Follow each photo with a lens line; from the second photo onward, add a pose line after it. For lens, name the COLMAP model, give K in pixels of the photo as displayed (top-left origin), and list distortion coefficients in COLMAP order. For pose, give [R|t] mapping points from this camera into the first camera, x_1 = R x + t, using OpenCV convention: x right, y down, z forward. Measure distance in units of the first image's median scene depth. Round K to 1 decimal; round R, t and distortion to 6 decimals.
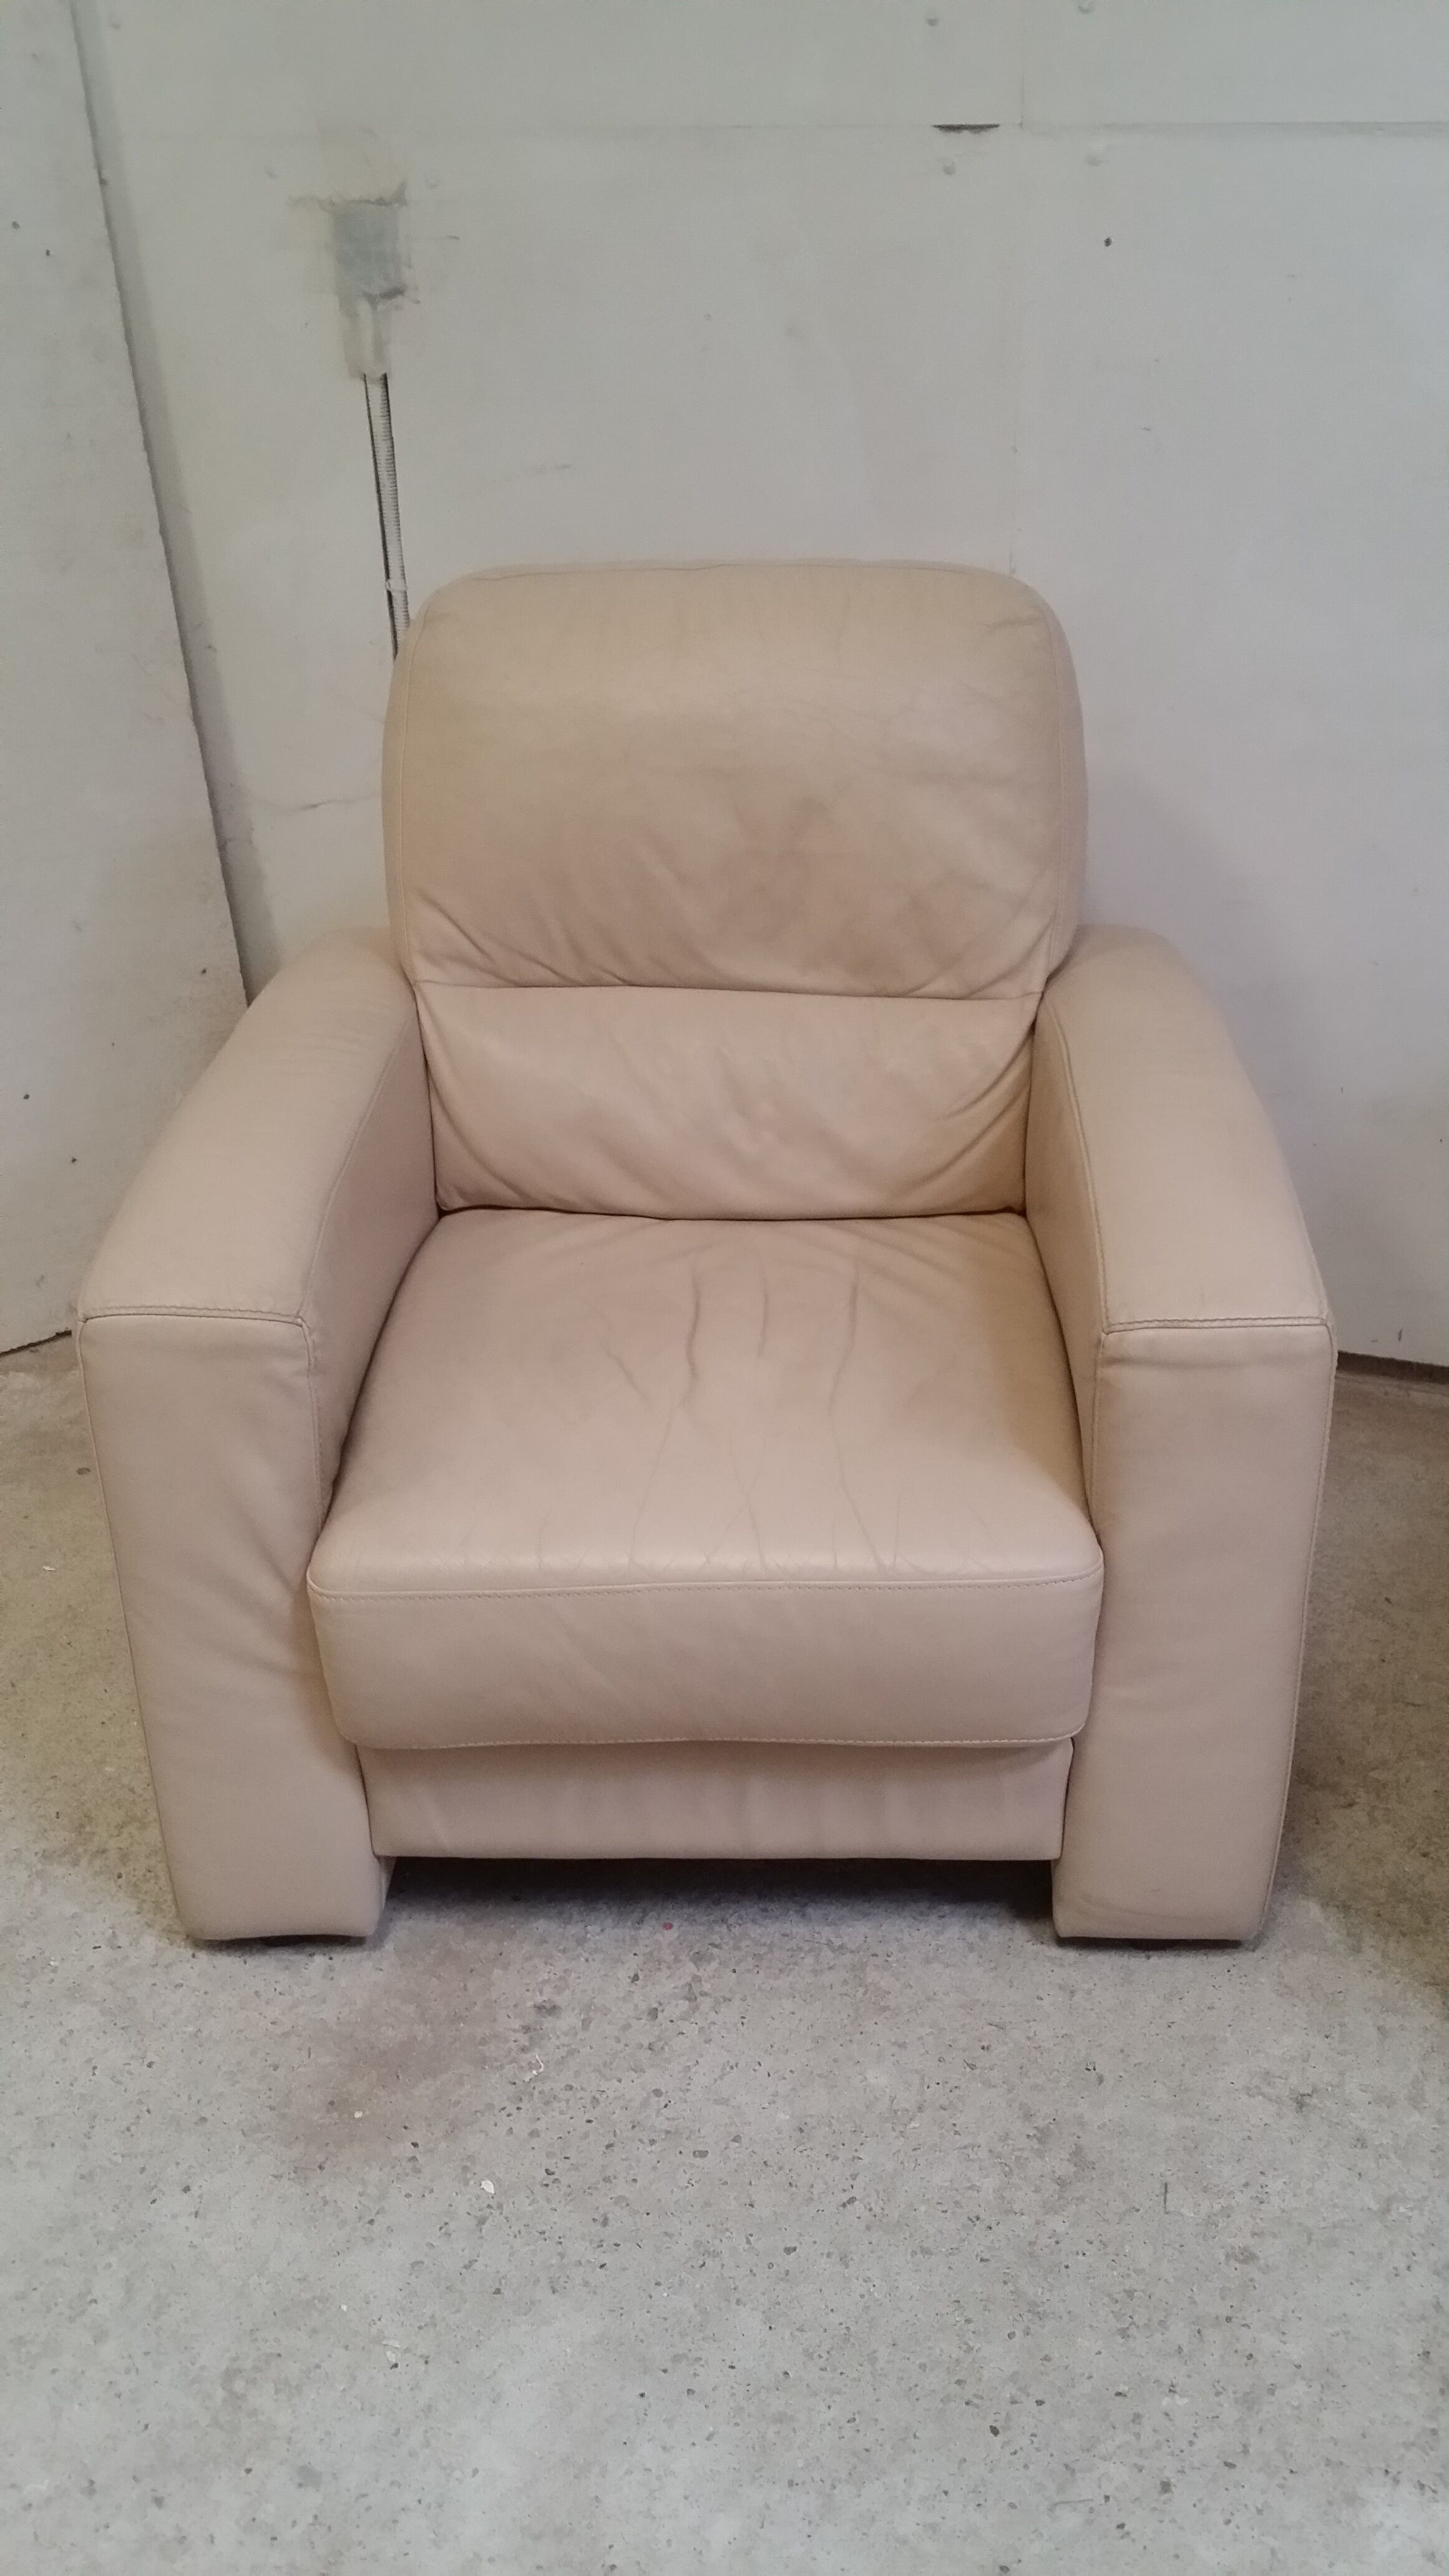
lens RADIAL K [[2323.1, 0, 768.0], [0, 2323.1, 1292.0], [0, 0, 1]] dist [0.110852, -0.246945]
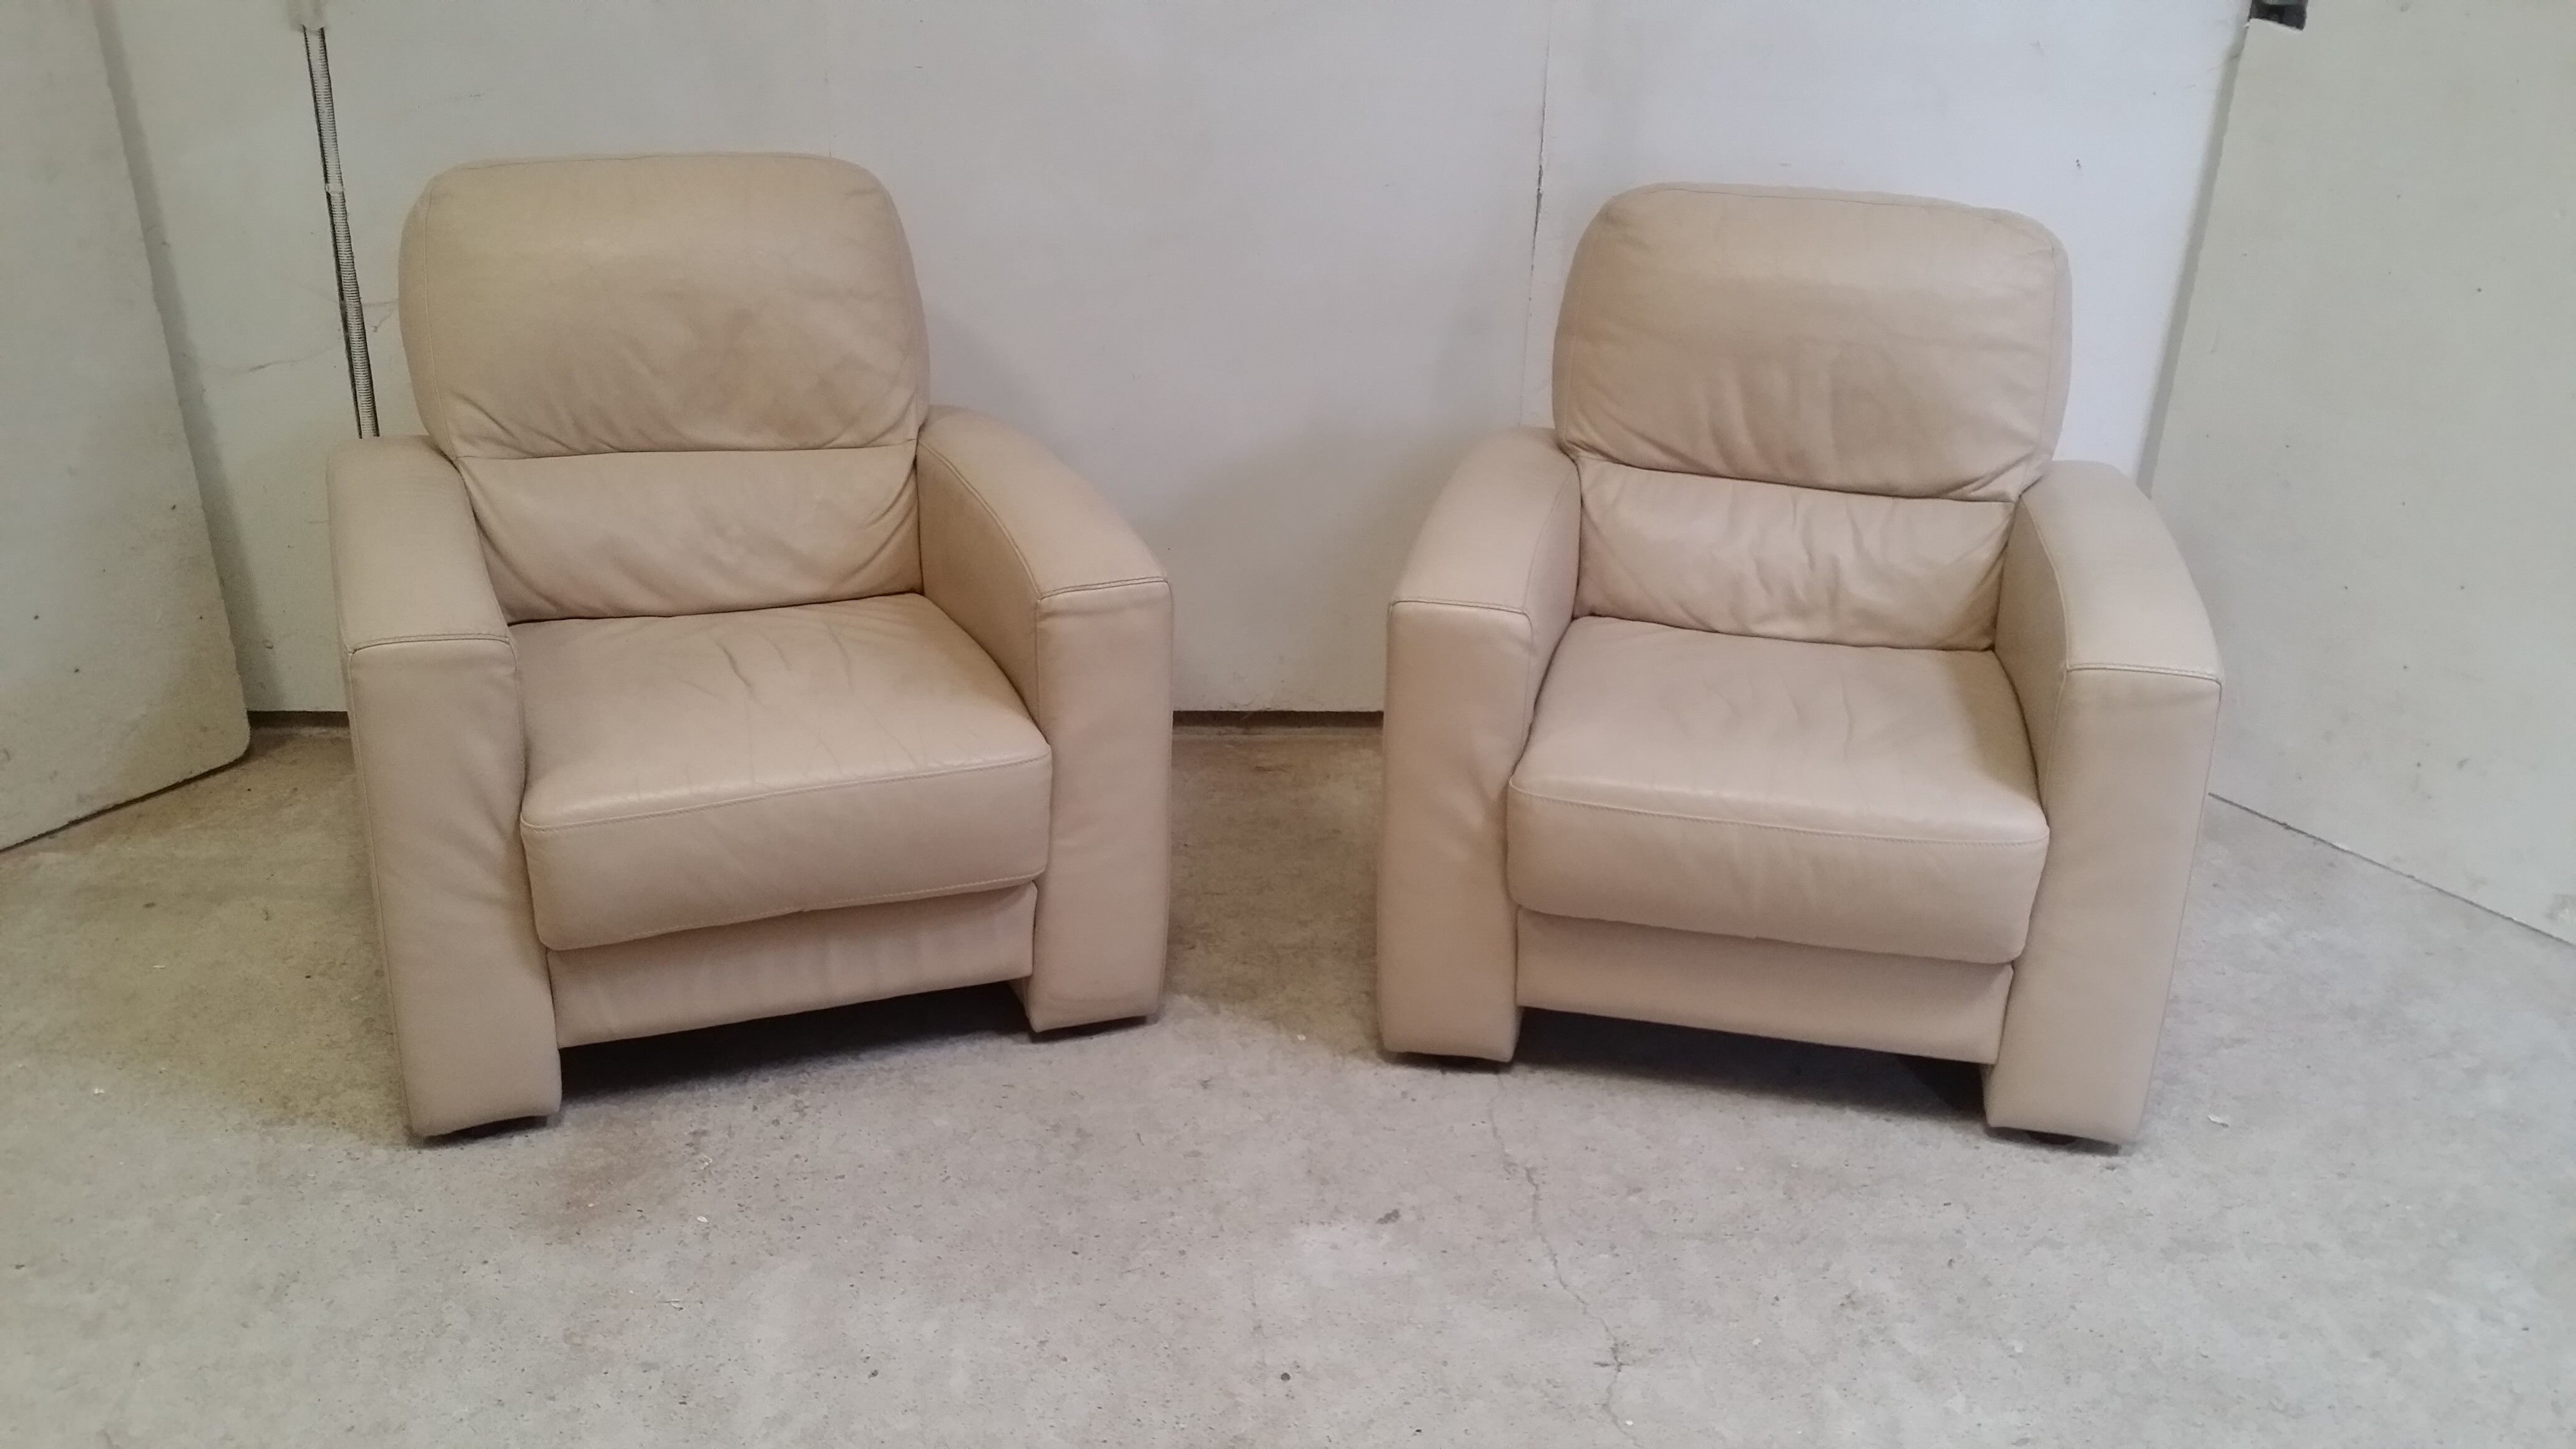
lens RADIAL K [[2323.1, 0, 1289.8], [0, 2323.1, 763.6], [0, 0, 1]] dist [0.110852, -0.246945]
pose [[0.918488, -0.112191, 0.379200, -0.281891], [0.142709, 0.988331, -0.053256, 0.211619], [-0.368800, 0.103030, 0.923781, -0.480307]]
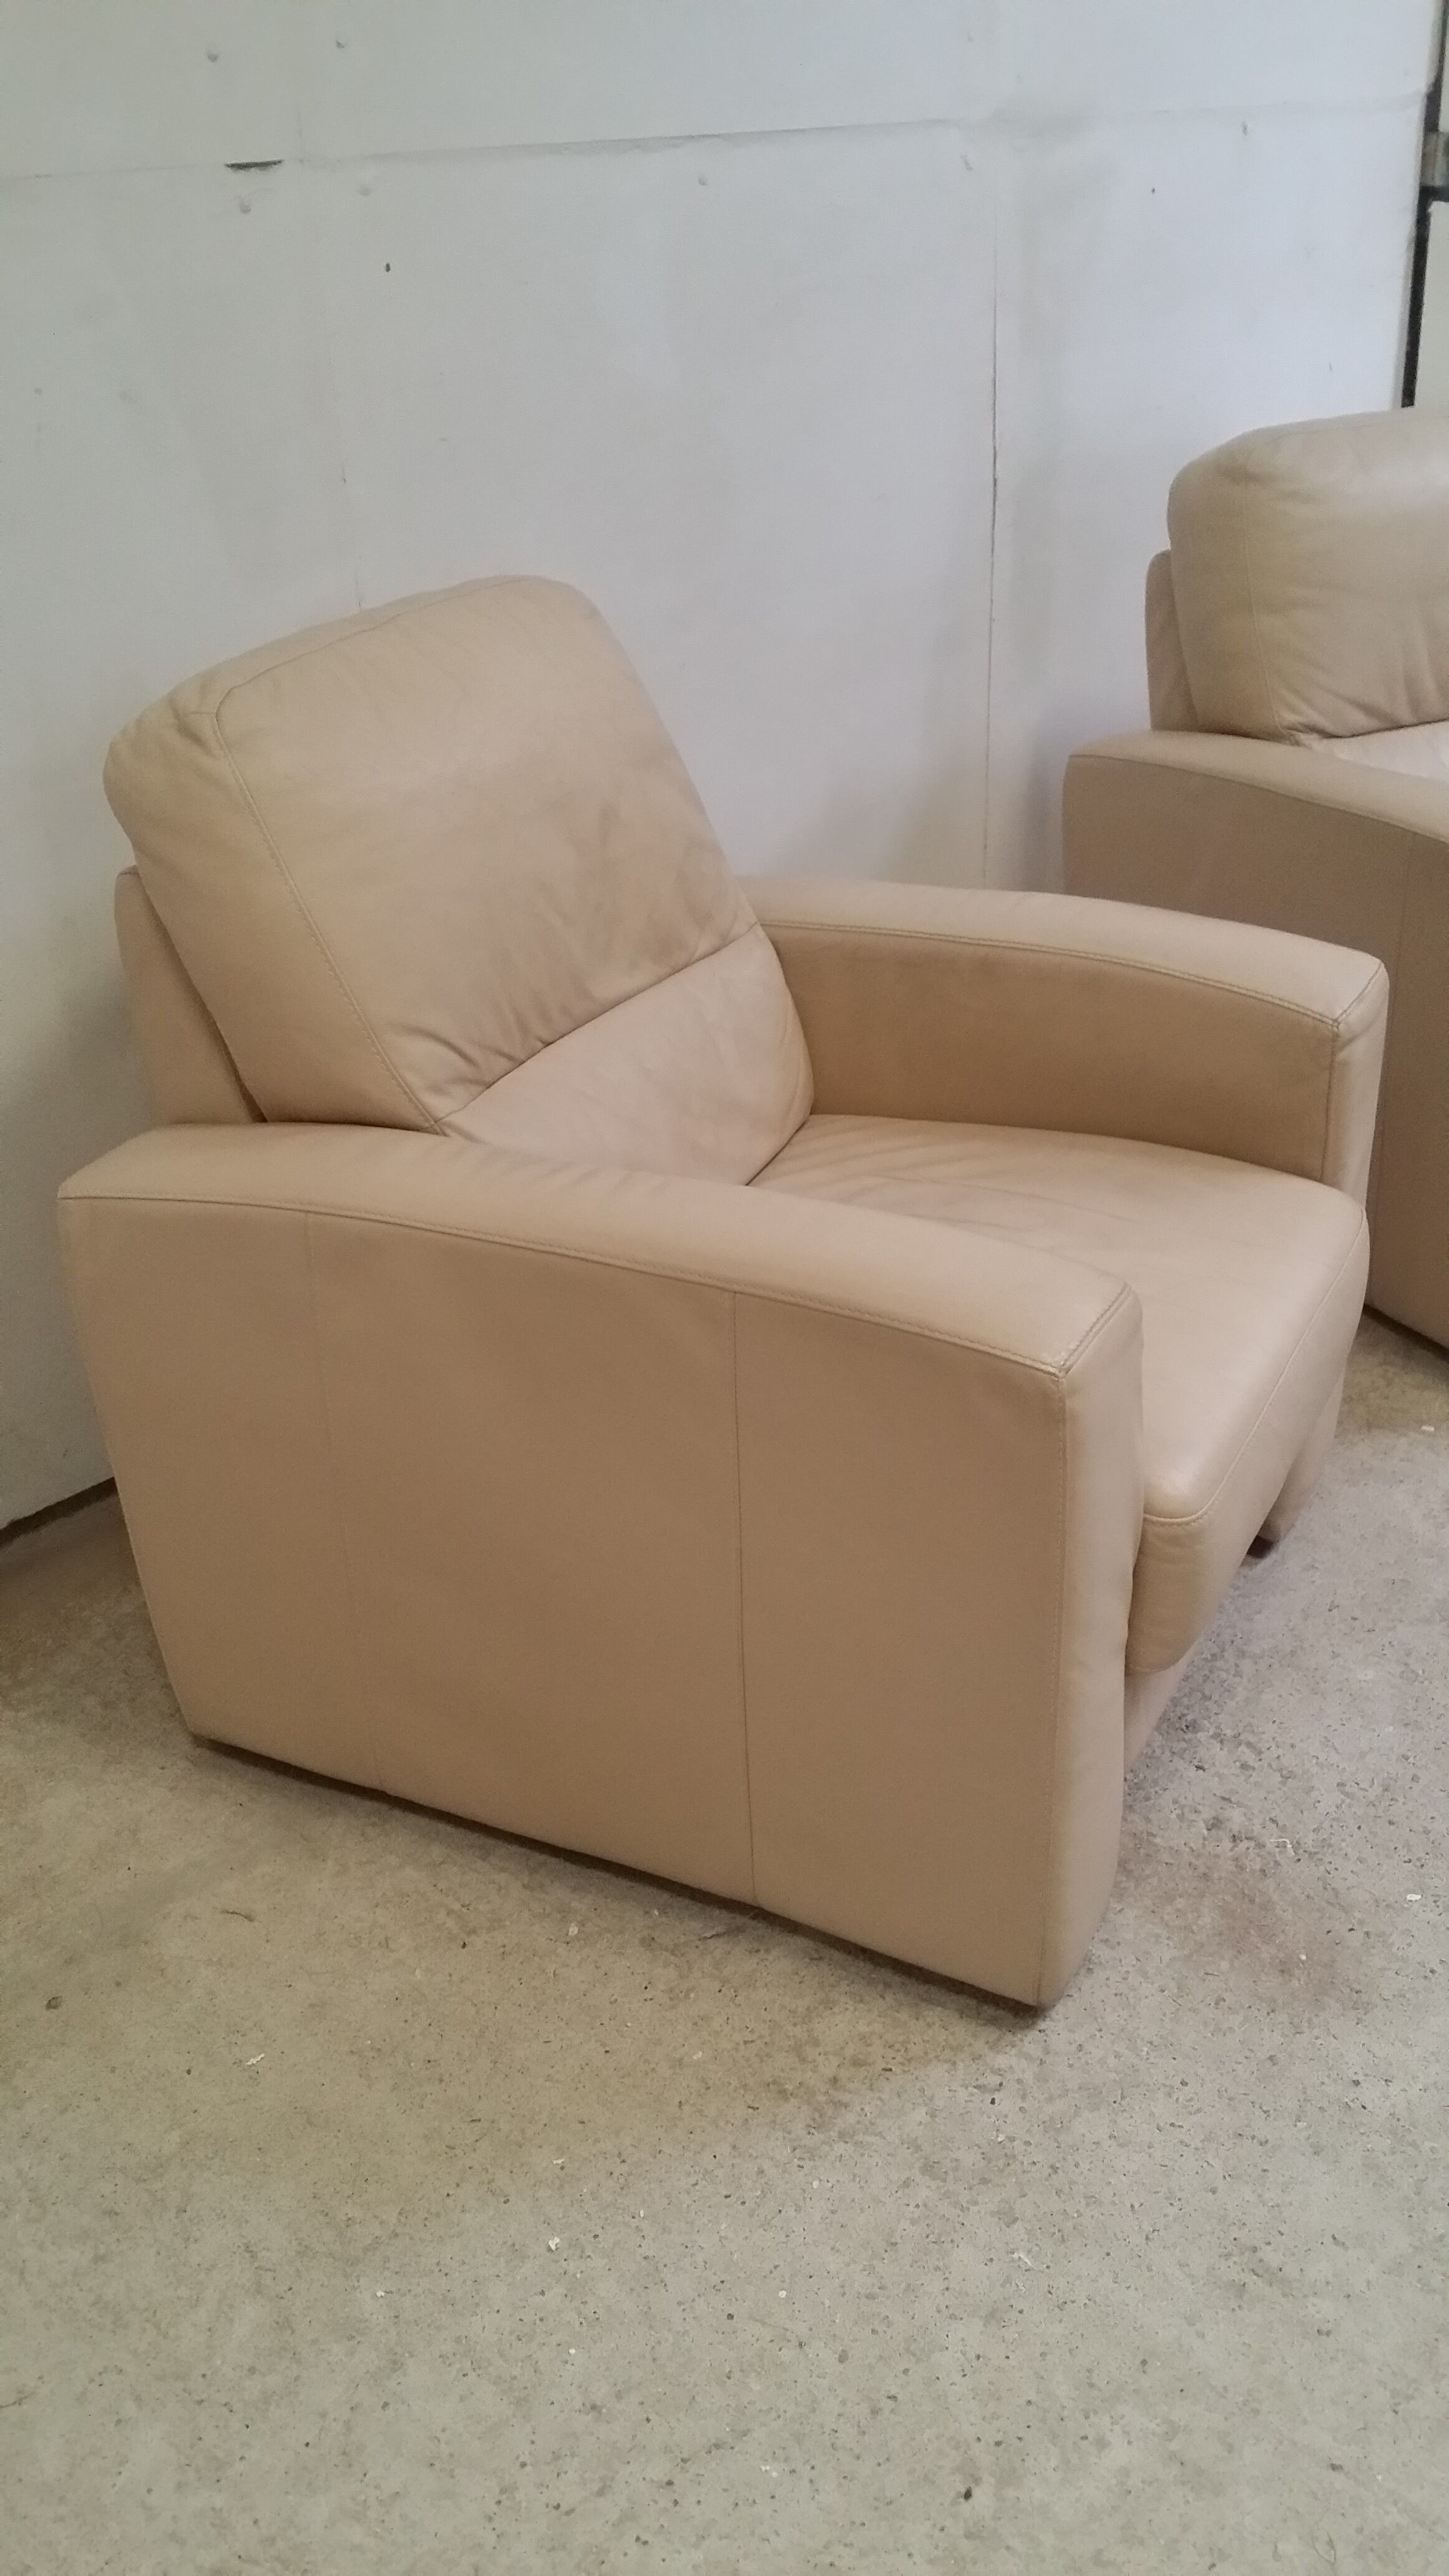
lens RADIAL K [[2305.8, 0, 770.4], [0, 2305.8, 1289.6], [0, 0, 1]] dist [0.145606, -0.351084]
pose [[0.414793, -0.420575, 0.806885, -0.966914], [0.443012, 0.867913, 0.224647, -0.253203], [-0.794787, 0.264278, 0.546324, 0.503265]]
